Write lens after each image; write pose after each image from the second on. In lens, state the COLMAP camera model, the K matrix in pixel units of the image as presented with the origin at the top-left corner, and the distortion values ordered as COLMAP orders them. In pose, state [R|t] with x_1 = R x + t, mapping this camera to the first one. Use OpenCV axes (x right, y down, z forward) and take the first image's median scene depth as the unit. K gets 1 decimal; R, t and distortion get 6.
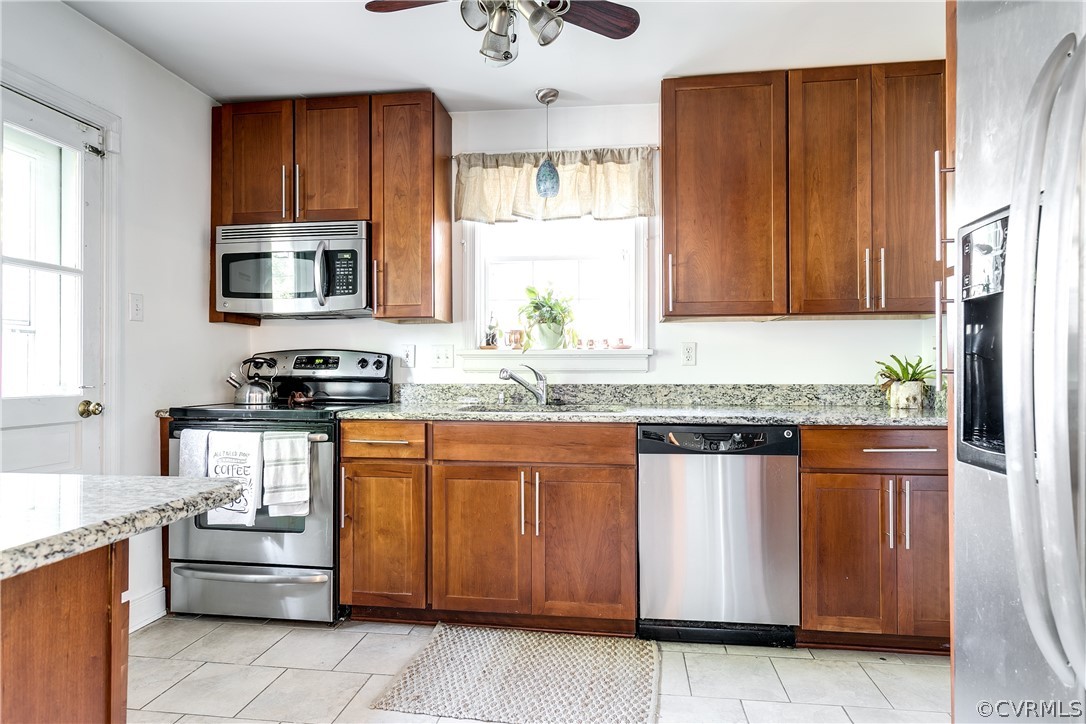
lens RADIAL K [[618.0, 0, 539.9], [0, 618.0, 364.8], [0, 0, 1]] dist [0.004535, -0.000885]
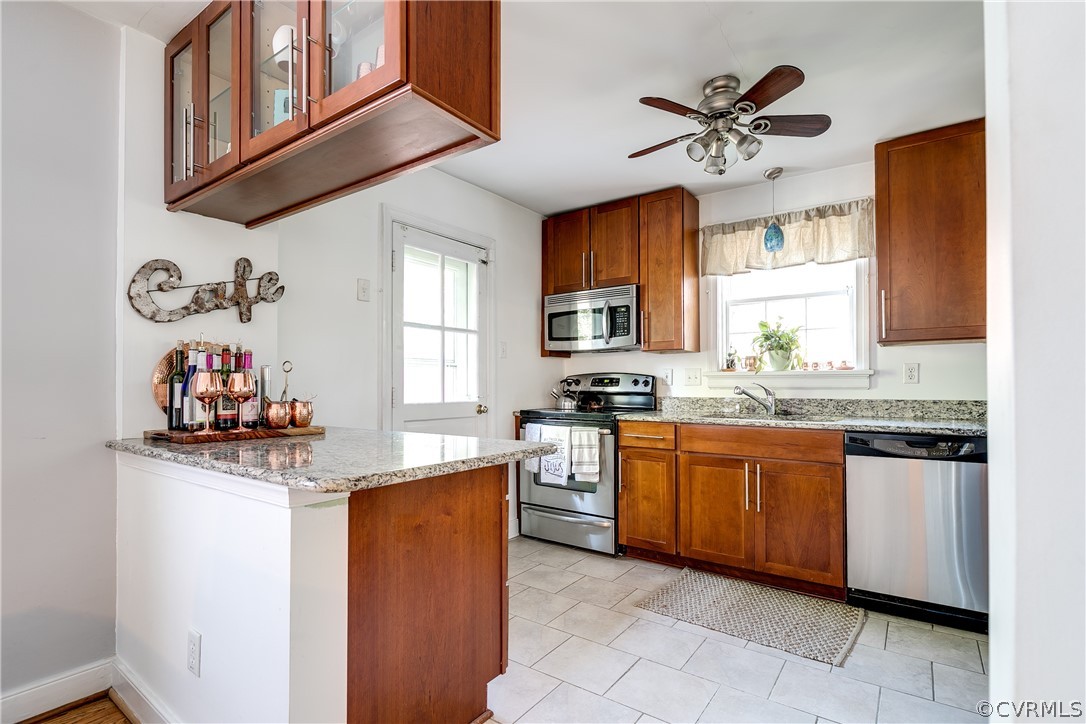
lens RADIAL K [[526.1, 0, 540.4], [0, 526.1, 379.0], [0, 0, 1]] dist [-0.001537, -0.000226]
pose [[0.882194, -0.005908, -0.470849, 0.101585], [0.004403, 0.999981, -0.004298, -0.006427], [0.470866, 0.001719, 0.882203, -0.195116]]
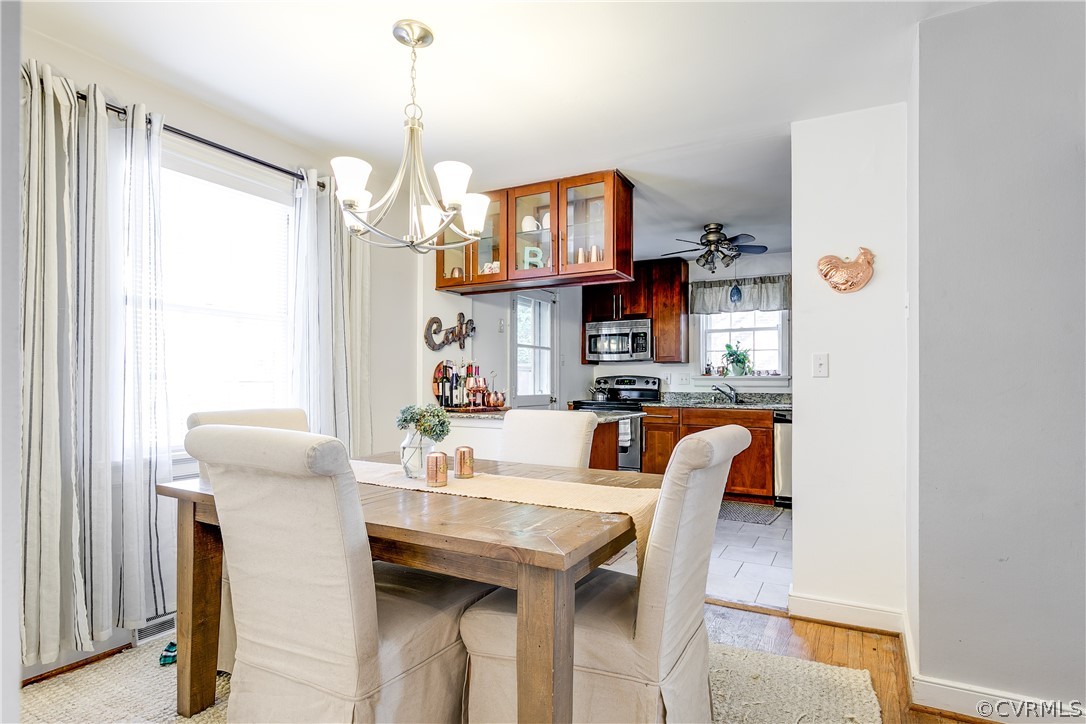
lens RADIAL K [[578.5, 0, 547.5], [0, 578.5, 380.9], [0, 0, 1]] dist [-0.056127, 0.000044]
pose [[0.937150, 0.001743, -0.348923, 0.098716], [-0.000494, 0.999993, 0.003669, -0.016038], [0.348927, -0.003267, 0.937144, -1.091944]]
